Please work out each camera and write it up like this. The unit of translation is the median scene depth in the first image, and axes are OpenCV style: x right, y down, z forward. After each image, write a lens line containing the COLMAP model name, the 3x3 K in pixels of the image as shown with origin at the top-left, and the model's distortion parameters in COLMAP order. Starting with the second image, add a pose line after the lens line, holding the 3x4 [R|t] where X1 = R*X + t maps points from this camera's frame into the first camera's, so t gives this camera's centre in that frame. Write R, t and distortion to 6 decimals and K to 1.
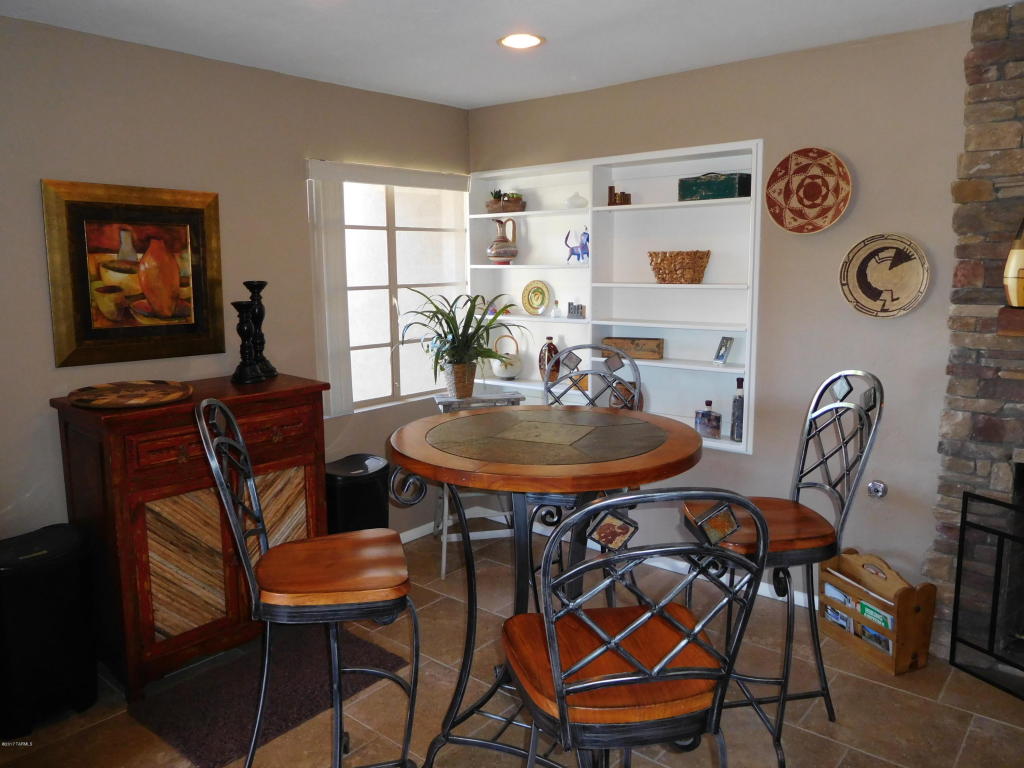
lens RADIAL K [[772.2, 0, 513.2], [0, 772.2, 385.7], [0, 0, 1]] dist [-0.011484, 0.009653]
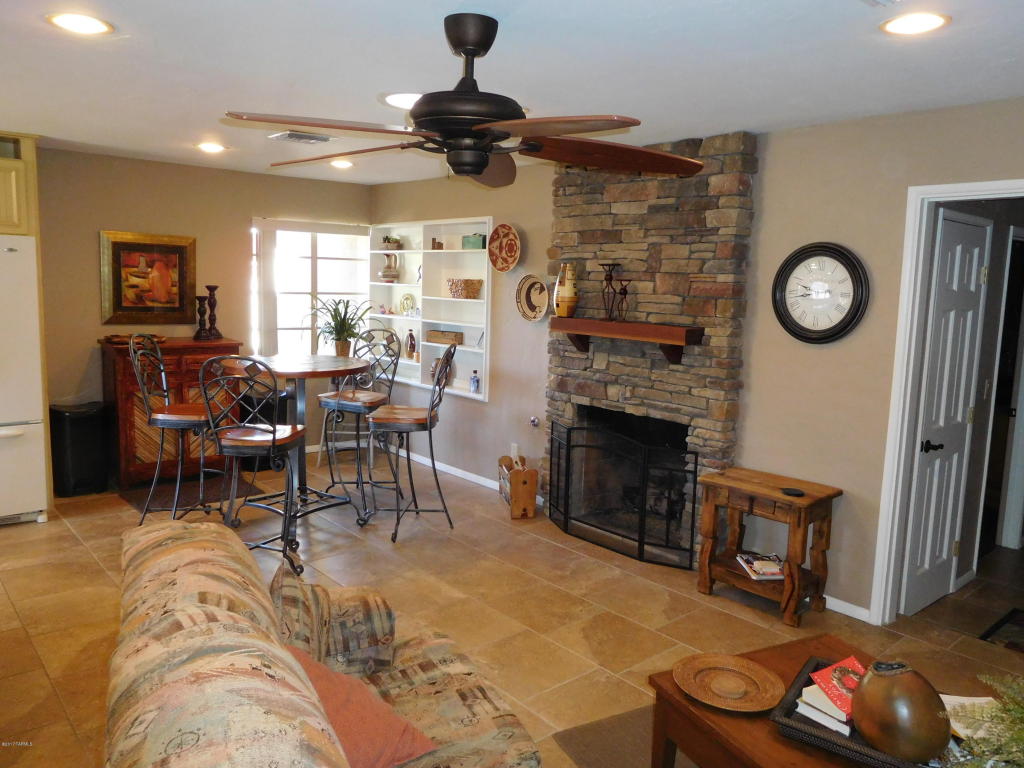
lens RADIAL K [[772.2, 0, 510.1], [0, 772.2, 387.4], [0, 0, 1]] dist [-0.011484, 0.009653]
pose [[0.986194, 0.064300, -0.152601, 0.689698], [-0.067209, 0.997641, -0.013976, 0.087627], [0.151342, 0.024039, 0.988189, -0.729342]]
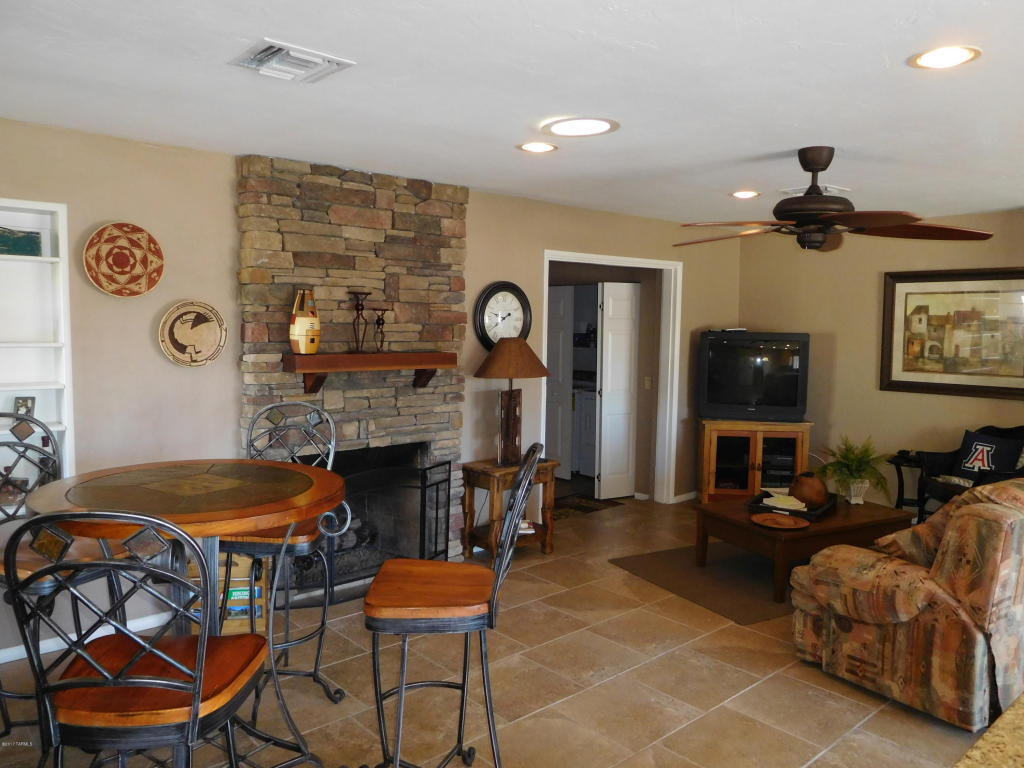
lens RADIAL K [[772.2, 0, 512.2], [0, 772.2, 385.2], [0, 0, 1]] dist [-0.011484, 0.009653]
pose [[0.138426, -0.068500, 0.988001, -0.680991], [0.138240, 0.989175, 0.049212, -0.047673], [-0.980677, 0.129769, 0.146397, 0.301799]]
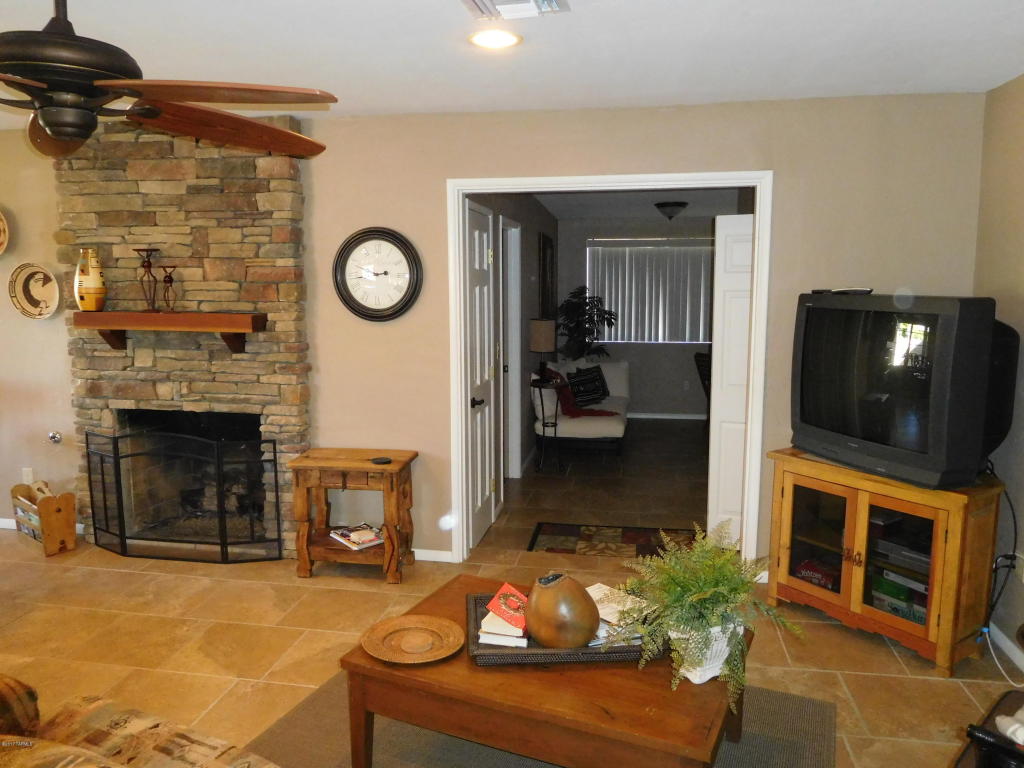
lens RADIAL K [[772.2, 0, 509.6], [0, 772.2, 387.3], [0, 0, 1]] dist [-0.011484, 0.009653]
pose [[0.865011, -0.055392, 0.498687, 0.504433], [0.063299, 0.997994, 0.001055, 0.093898], [-0.497745, 0.030654, 0.866782, -0.699659]]
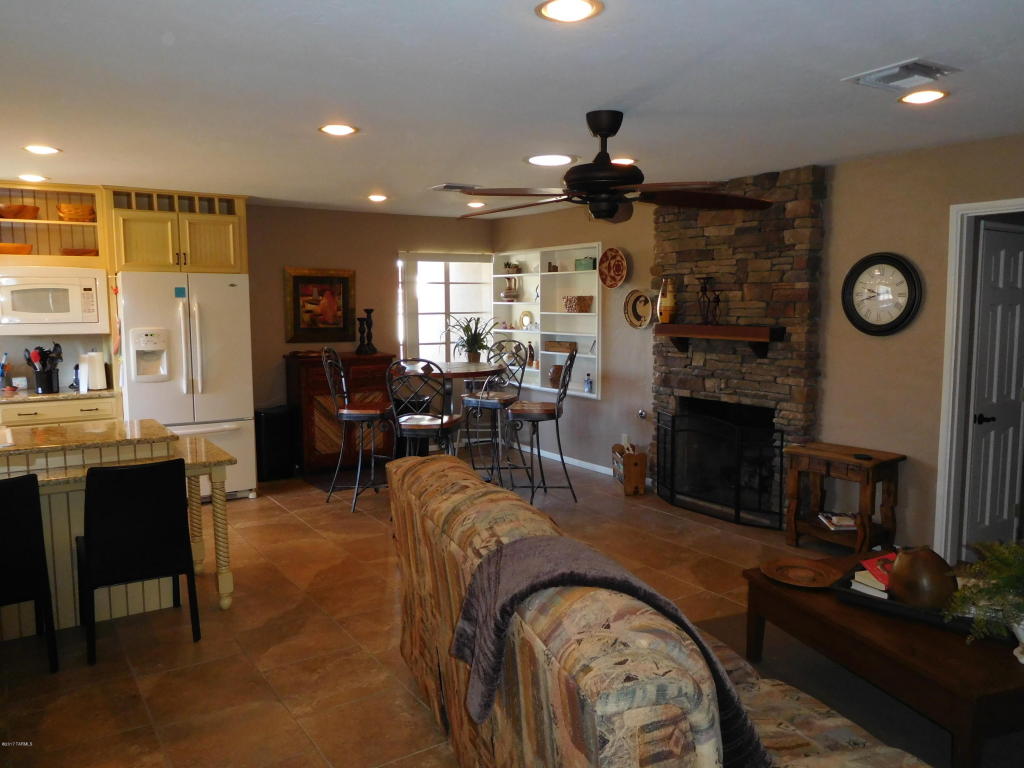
lens RADIAL K [[772.2, 0, 511.0], [0, 772.2, 388.1], [0, 0, 1]] dist [-0.011484, 0.009653]
pose [[0.962389, 0.037407, -0.269088, 0.696444], [-0.048246, 0.998264, -0.033780, 0.154158], [0.267358, 0.045492, 0.962523, -1.066036]]
